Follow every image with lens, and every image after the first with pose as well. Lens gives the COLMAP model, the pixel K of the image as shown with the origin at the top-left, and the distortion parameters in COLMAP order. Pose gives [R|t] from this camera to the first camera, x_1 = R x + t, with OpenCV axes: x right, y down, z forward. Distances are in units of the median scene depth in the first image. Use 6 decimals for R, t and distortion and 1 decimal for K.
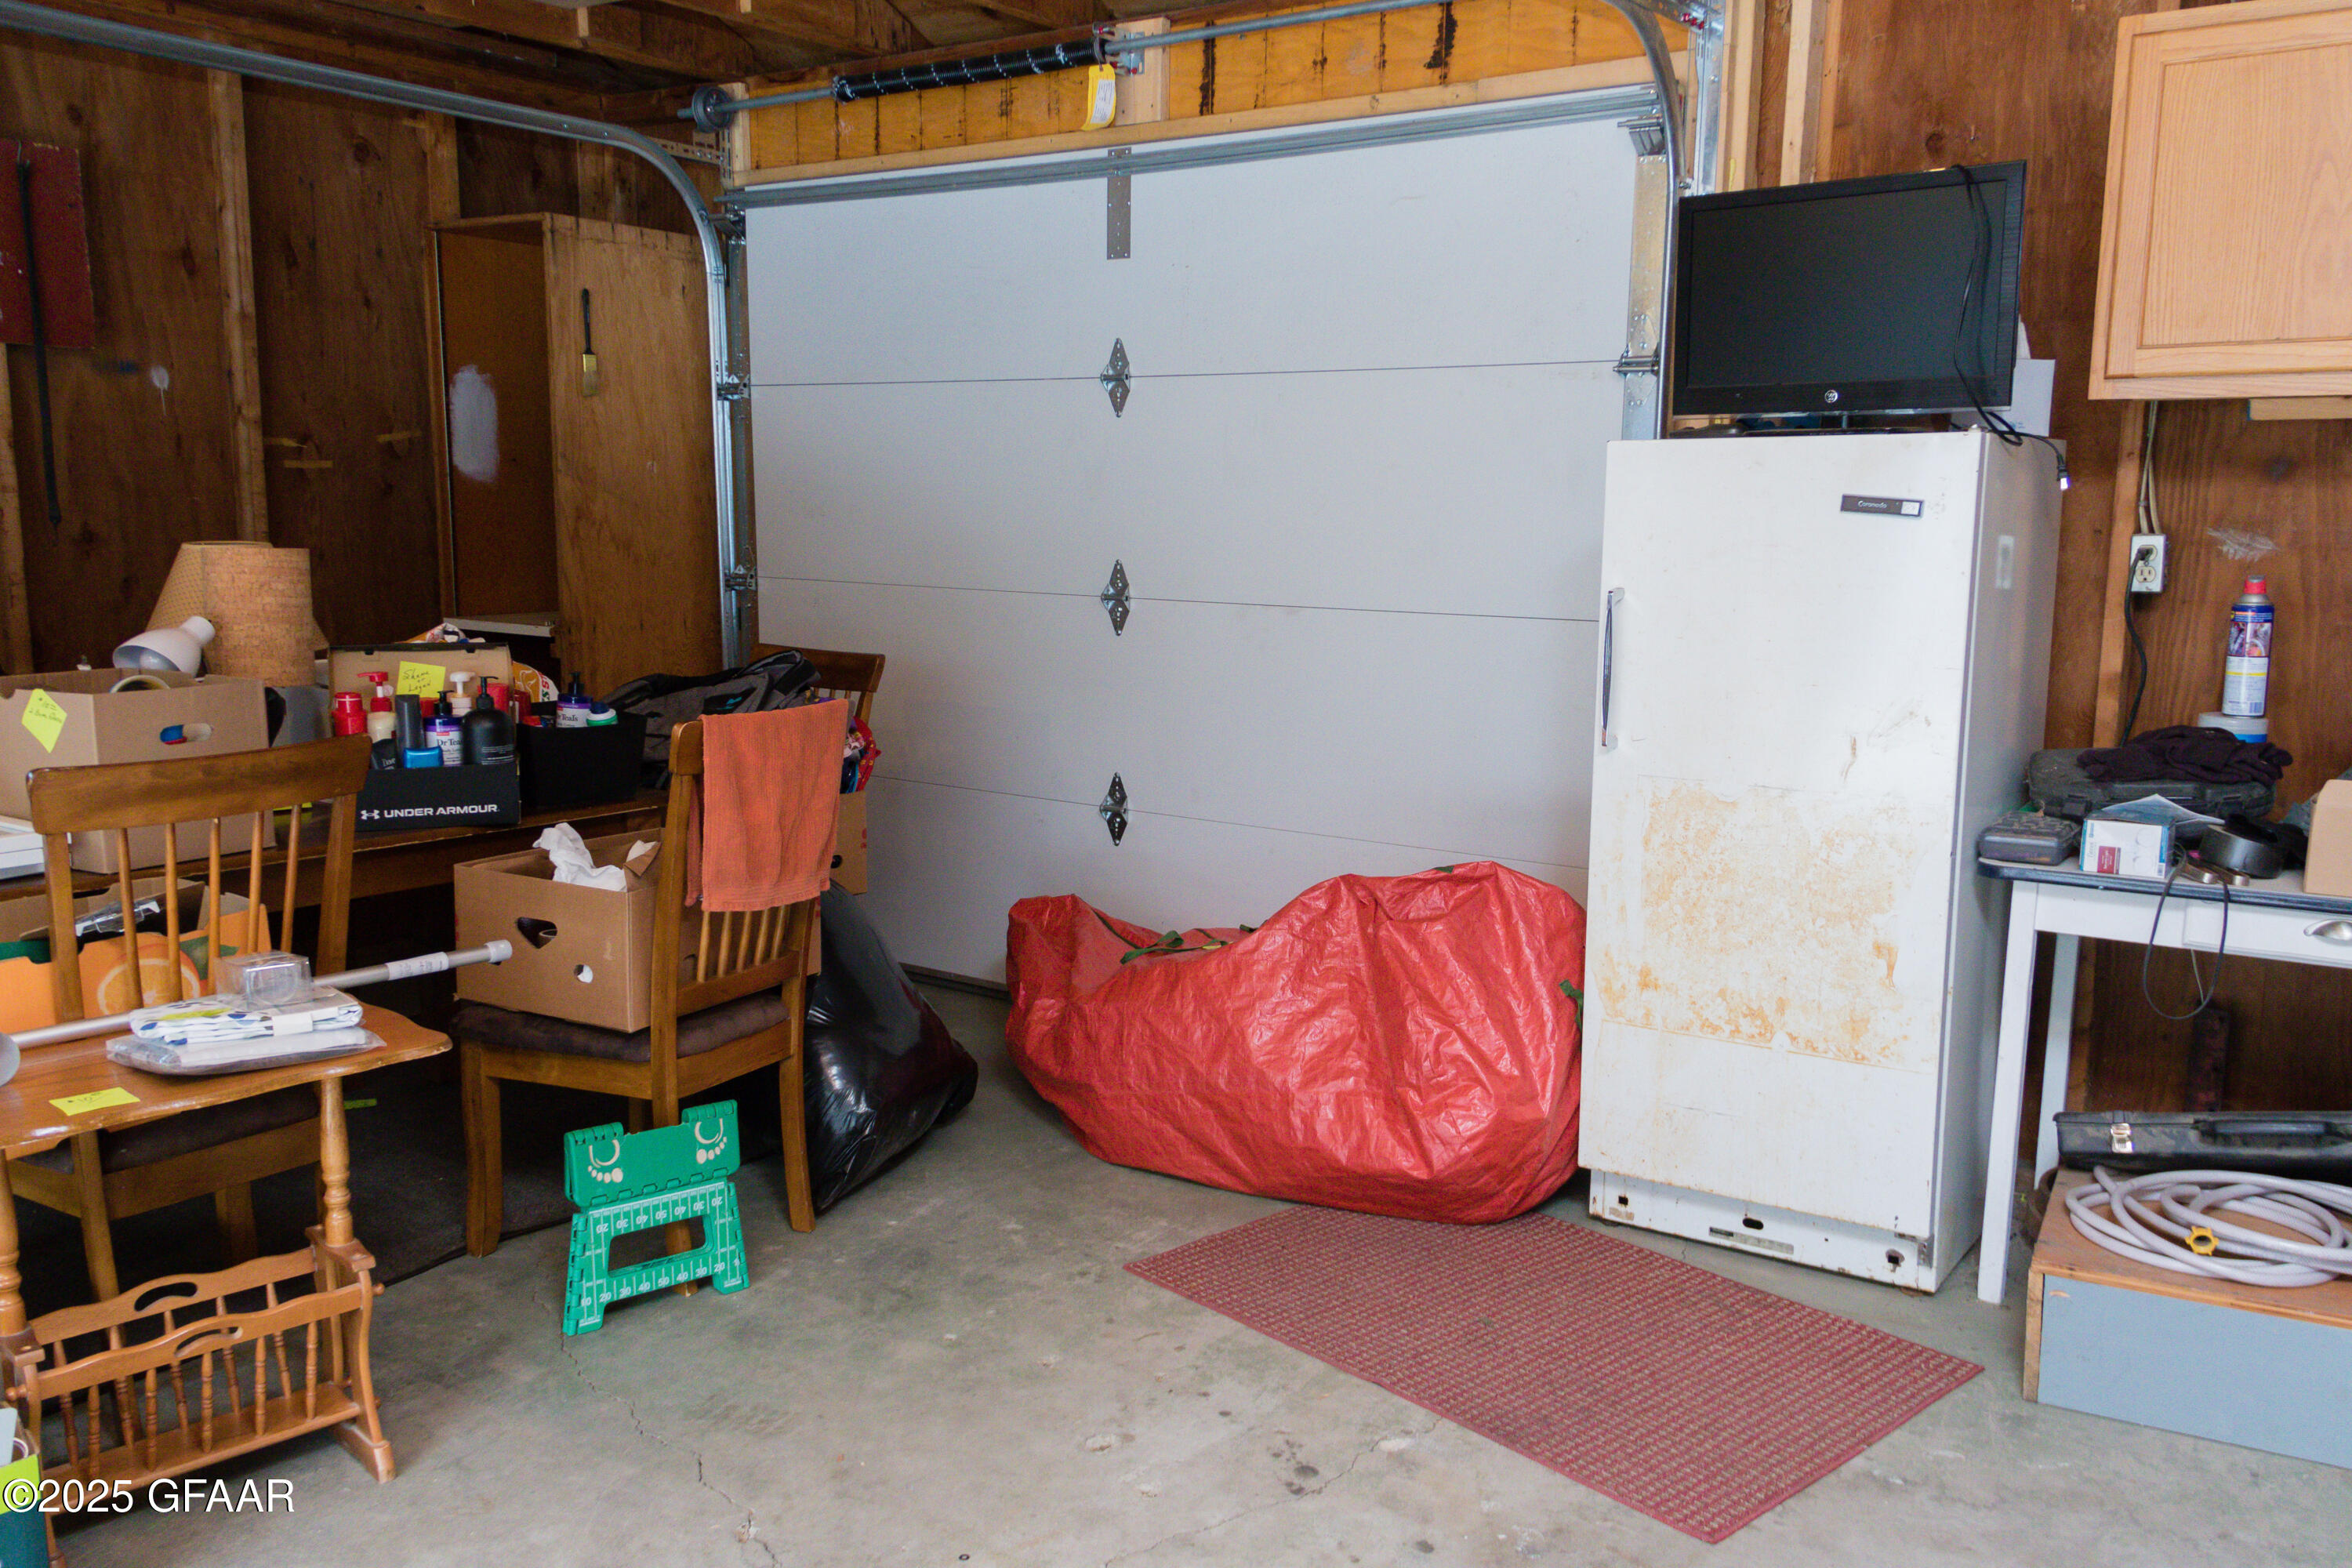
lens RADIAL K [[1844.0, 0, 1168.3], [0, 1844.0, 793.8], [0, 0, 1]] dist [0.071100, -0.076394]
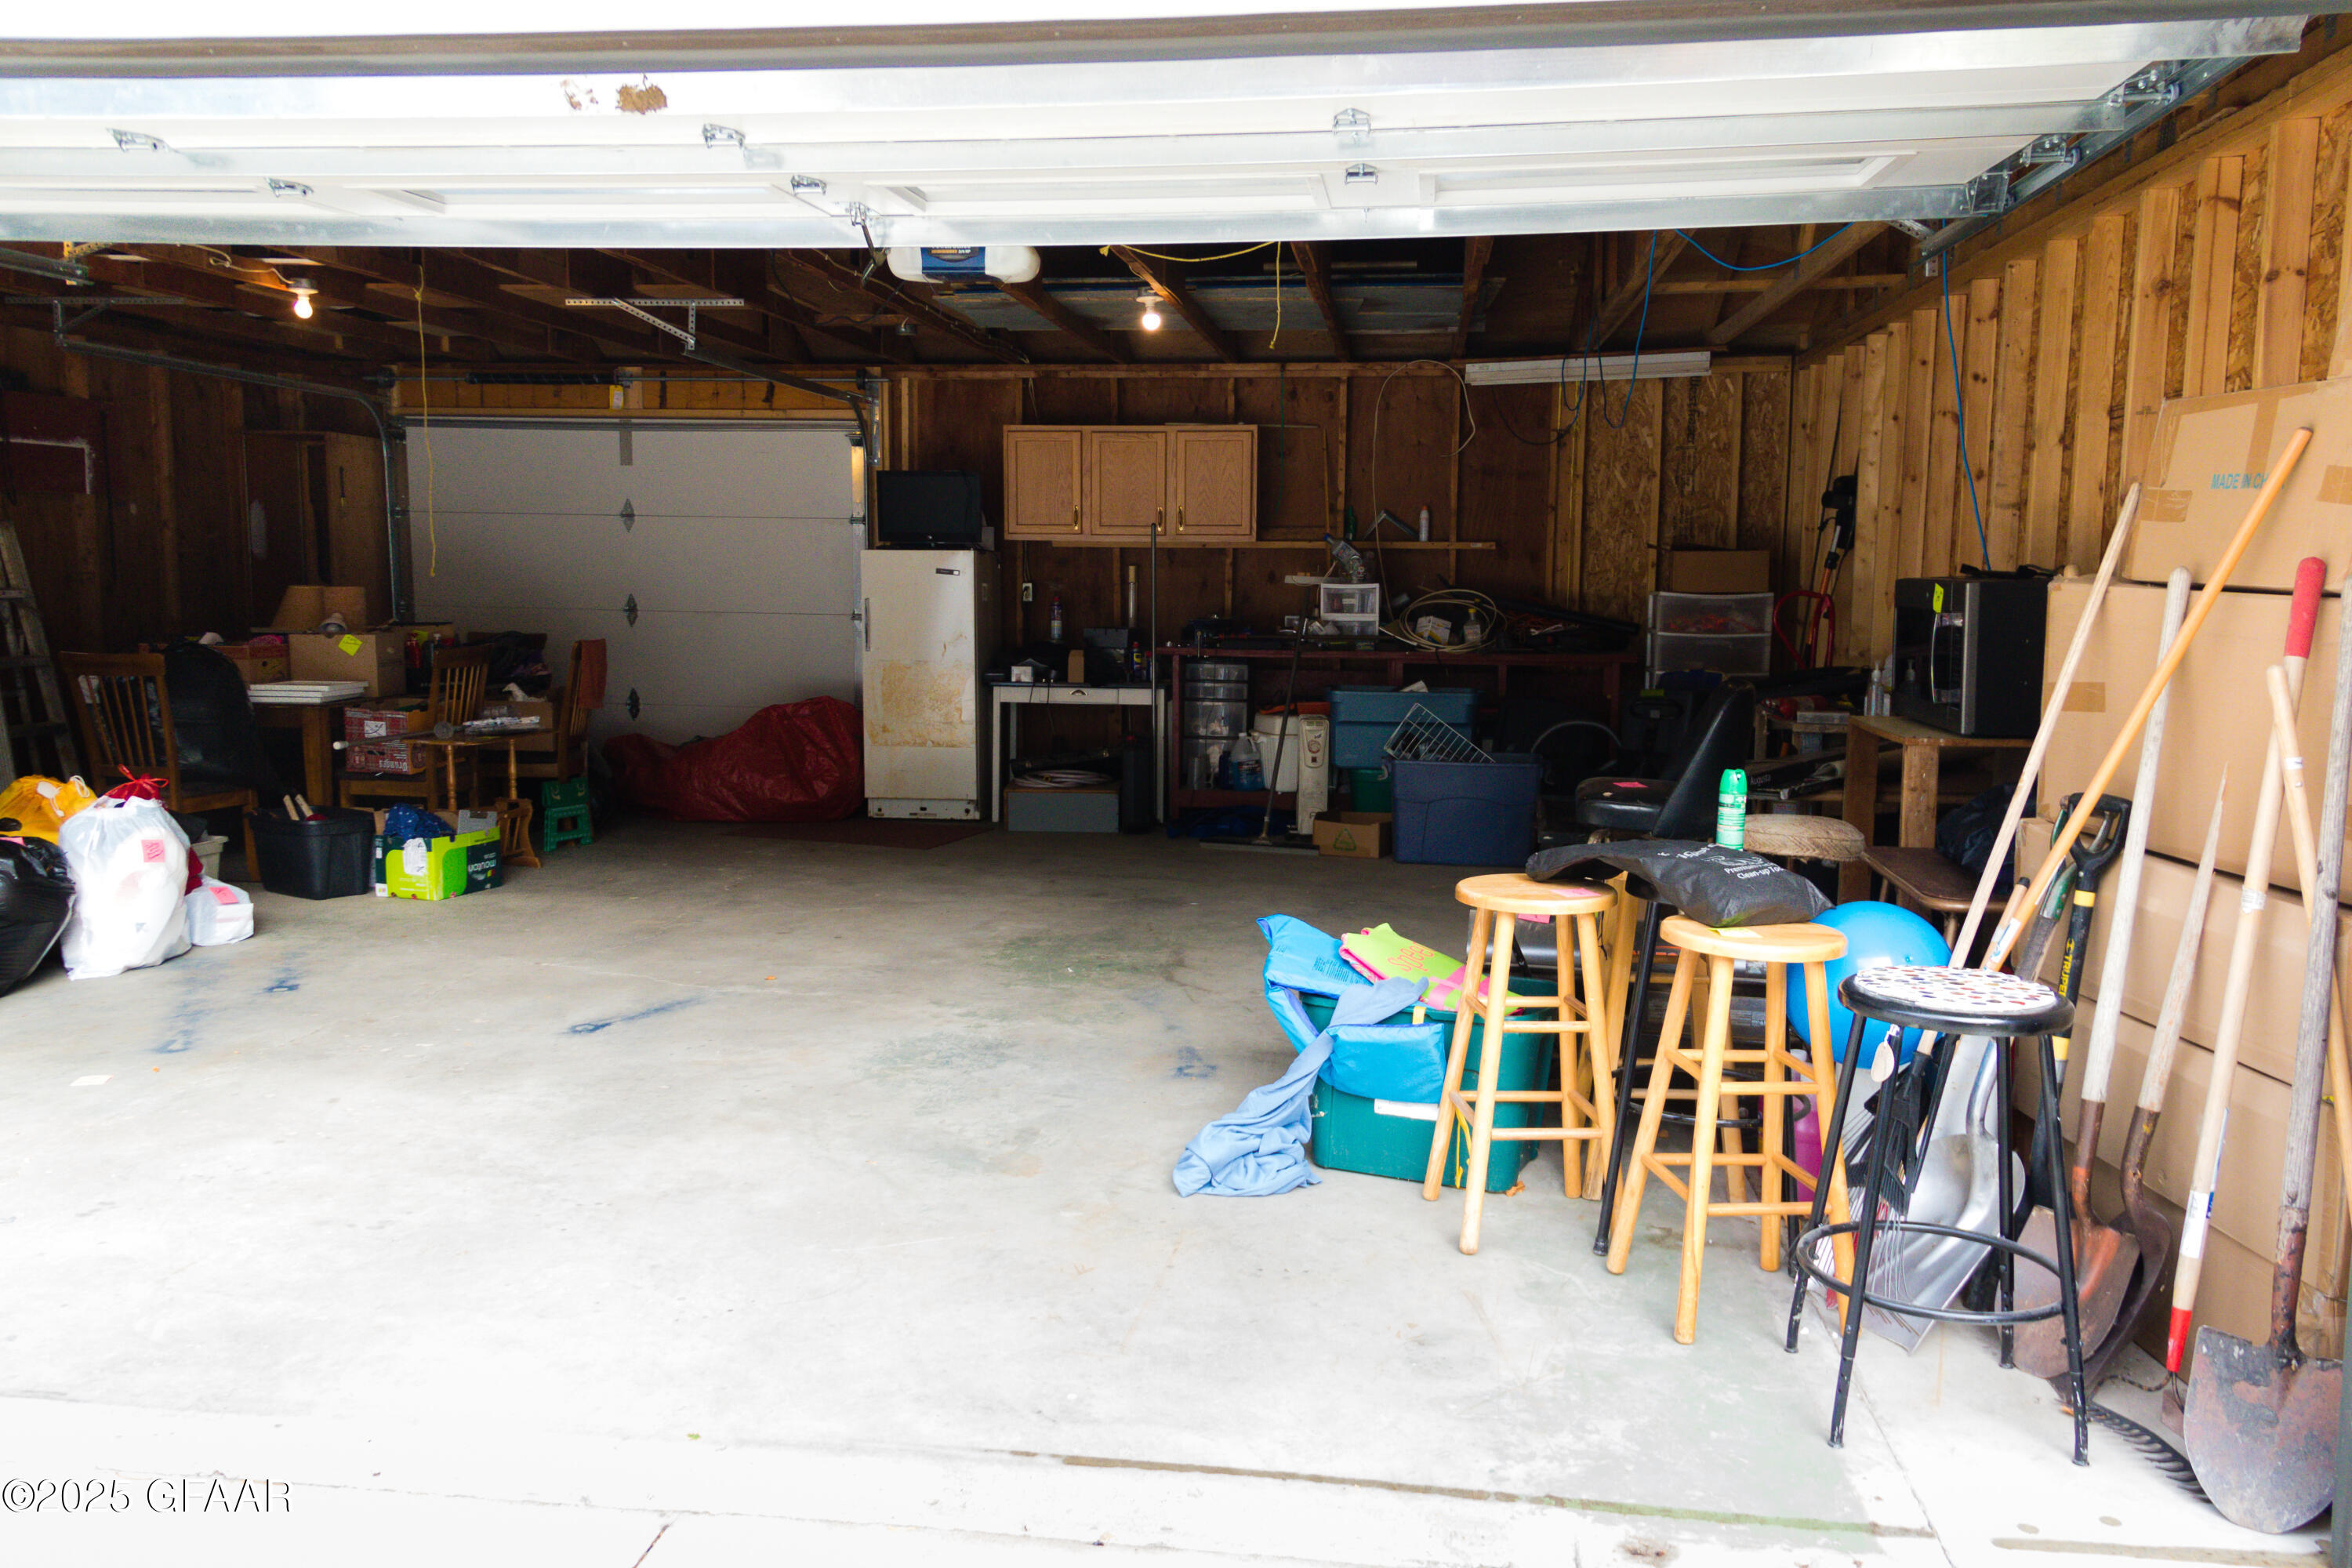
lens RADIAL K [[1844.0, 0, 1168.3], [0, 1844.0, 793.8], [0, 0, 1]] dist [0.071100, -0.076394]
pose [[0.881739, -0.055389, 0.468475, -0.682461], [0.074823, 0.996932, -0.022960, 0.282721], [-0.465766, 0.055297, 0.883178, -1.695707]]
